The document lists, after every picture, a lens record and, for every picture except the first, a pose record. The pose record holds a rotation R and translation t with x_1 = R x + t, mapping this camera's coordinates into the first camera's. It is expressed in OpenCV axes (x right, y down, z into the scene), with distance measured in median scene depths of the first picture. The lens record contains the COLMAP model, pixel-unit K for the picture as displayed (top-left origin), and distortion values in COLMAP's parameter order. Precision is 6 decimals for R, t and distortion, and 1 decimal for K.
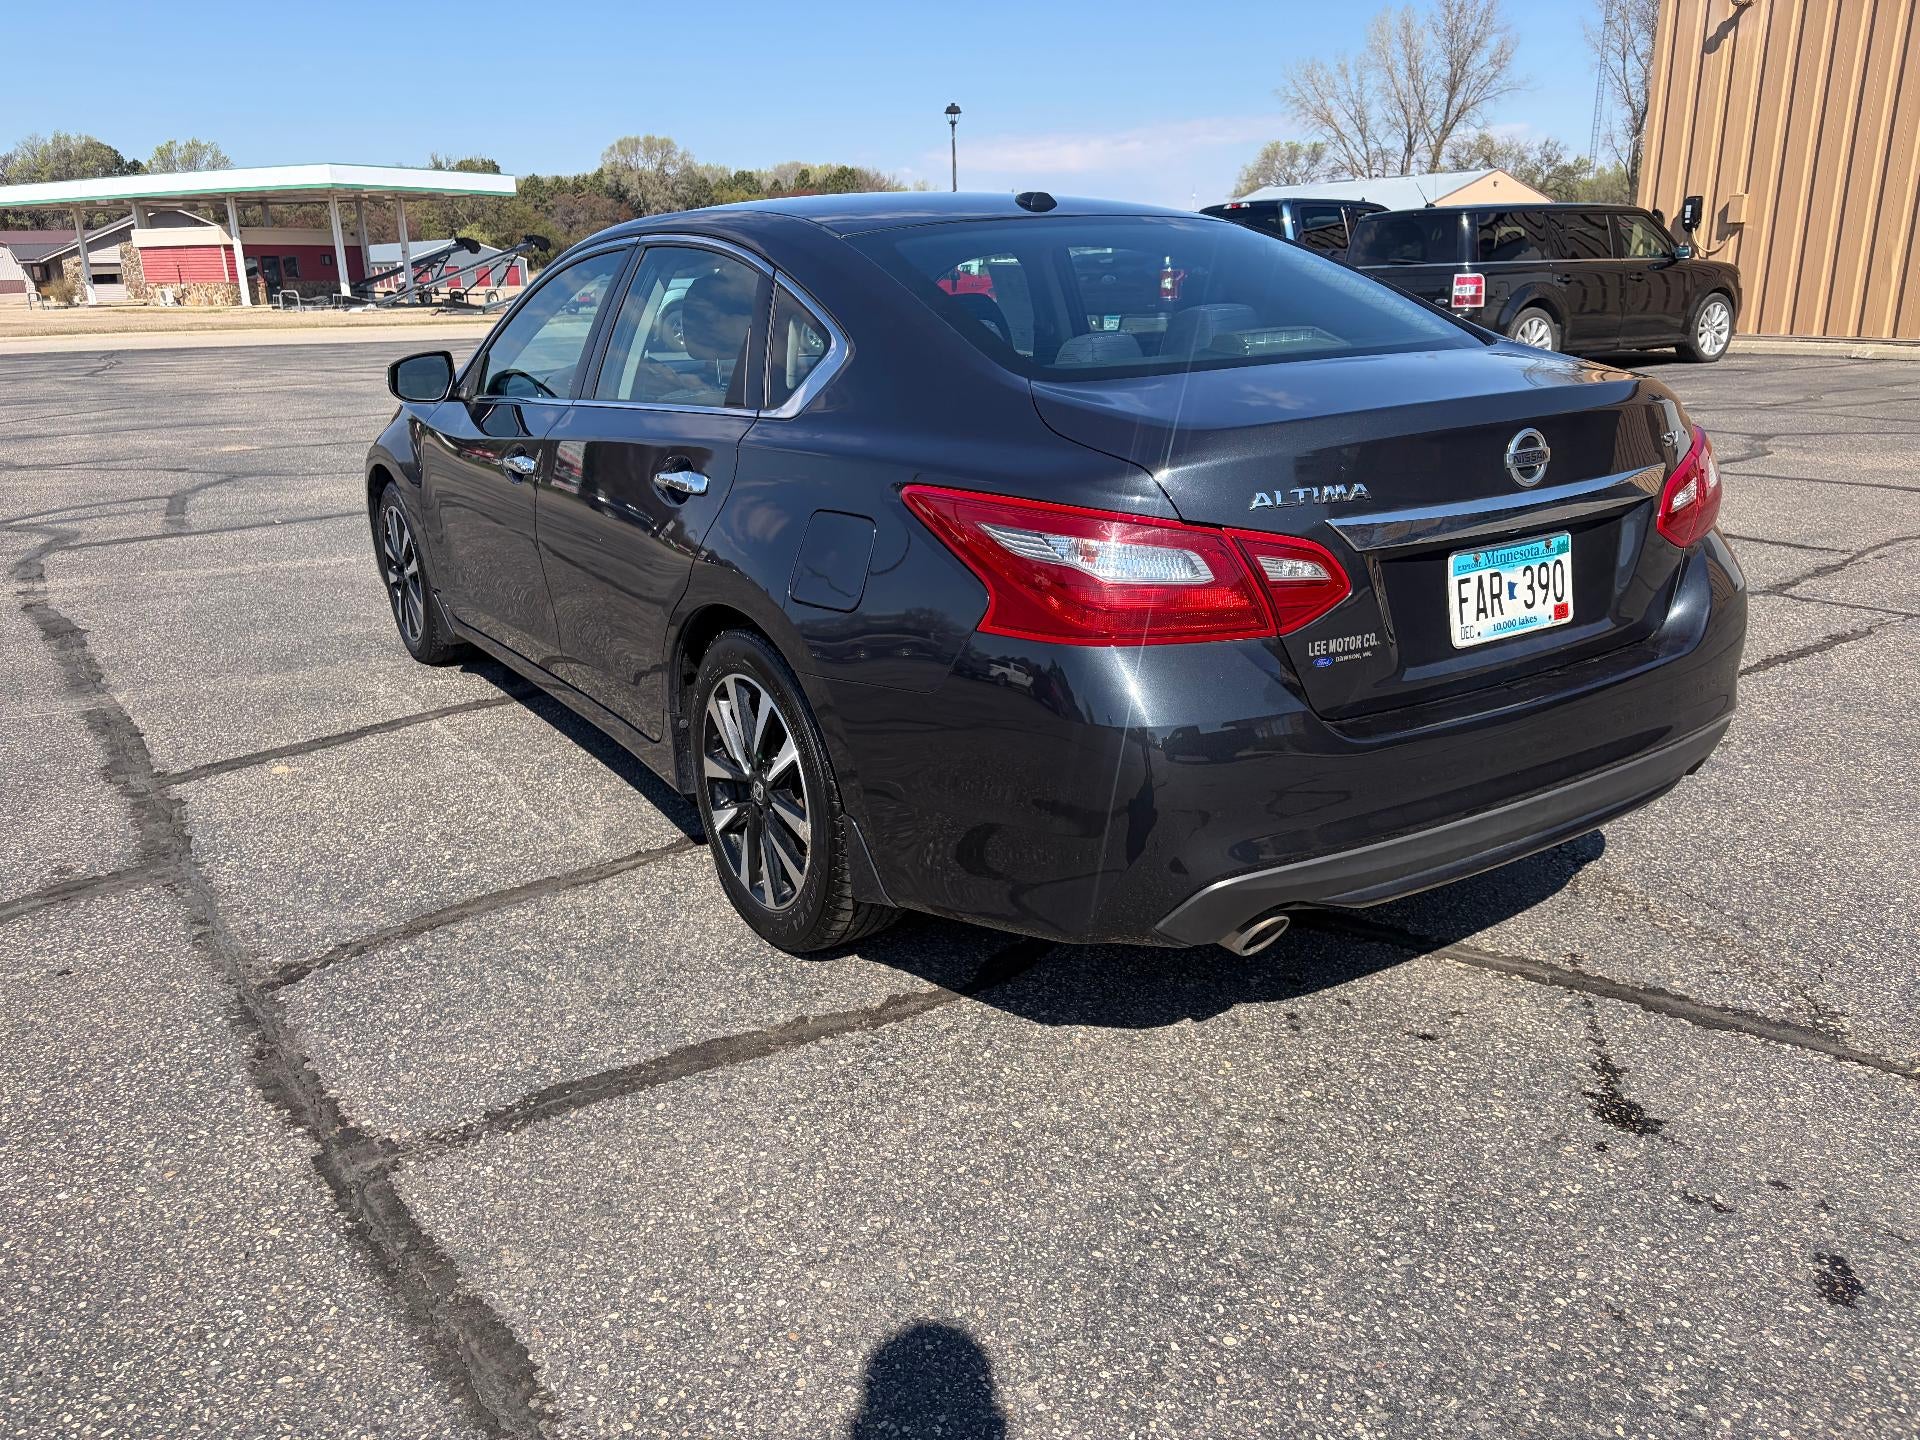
lens RADIAL K [[1445.5, 0, 949.9], [0, 1445.5, 728.5], [0, 0, 1]] dist [0.041718, -0.031366]
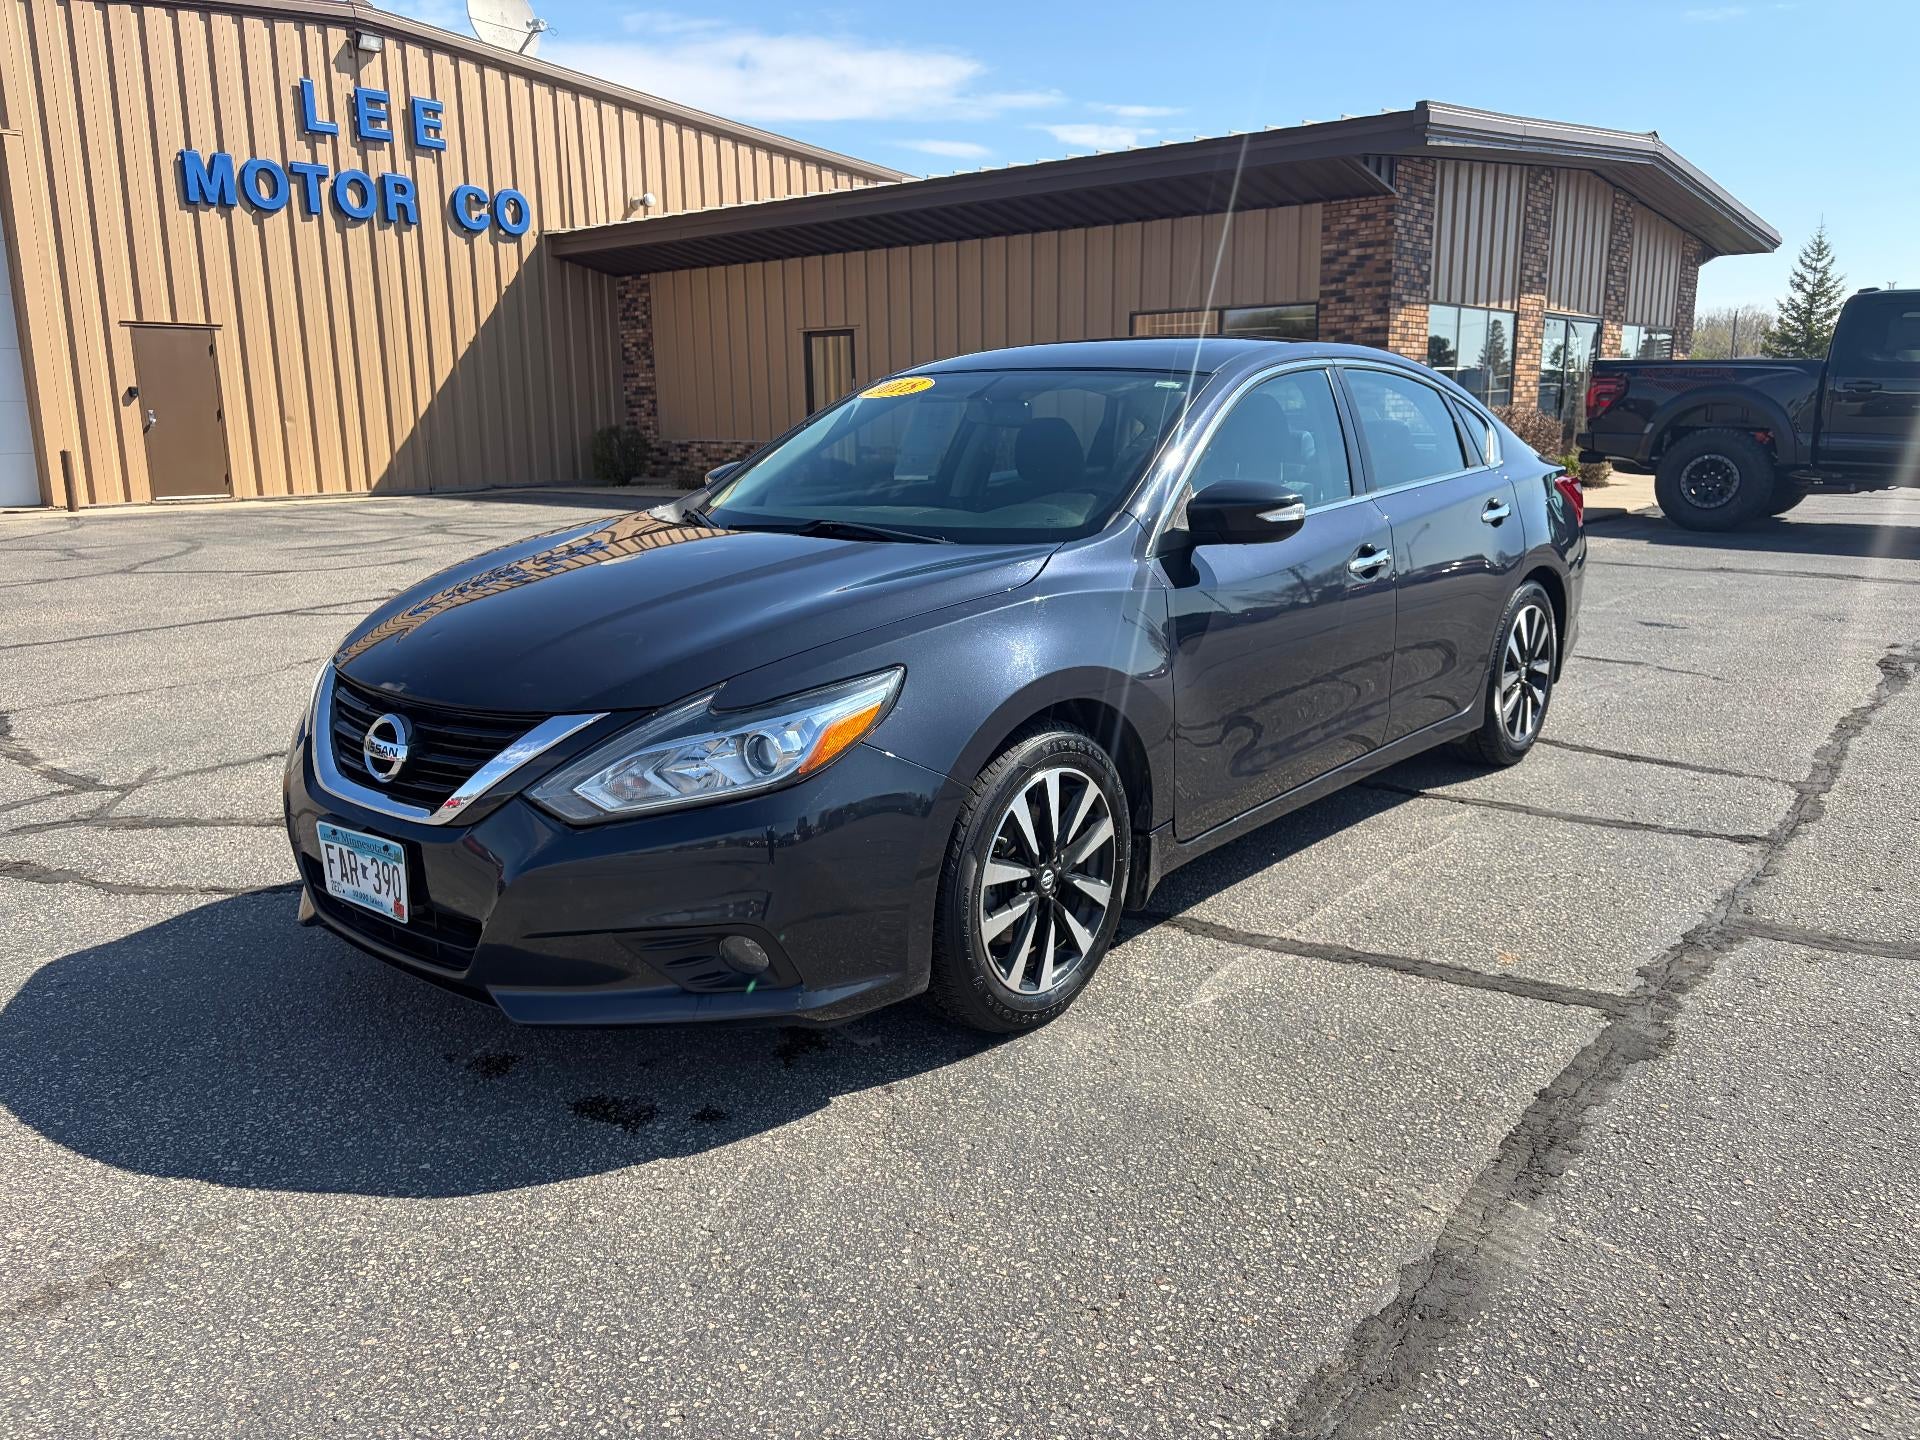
lens RADIAL K [[1441.0, 0, 965.3], [0, 1441.0, 713.2], [0, 0, 1]] dist [0.044968, -0.036964]
pose [[-0.296473, -0.175421, 0.938792, -1.128023], [0.308932, 0.912523, 0.268074, -0.420231], [-0.903695, 0.369500, -0.216345, 1.415477]]
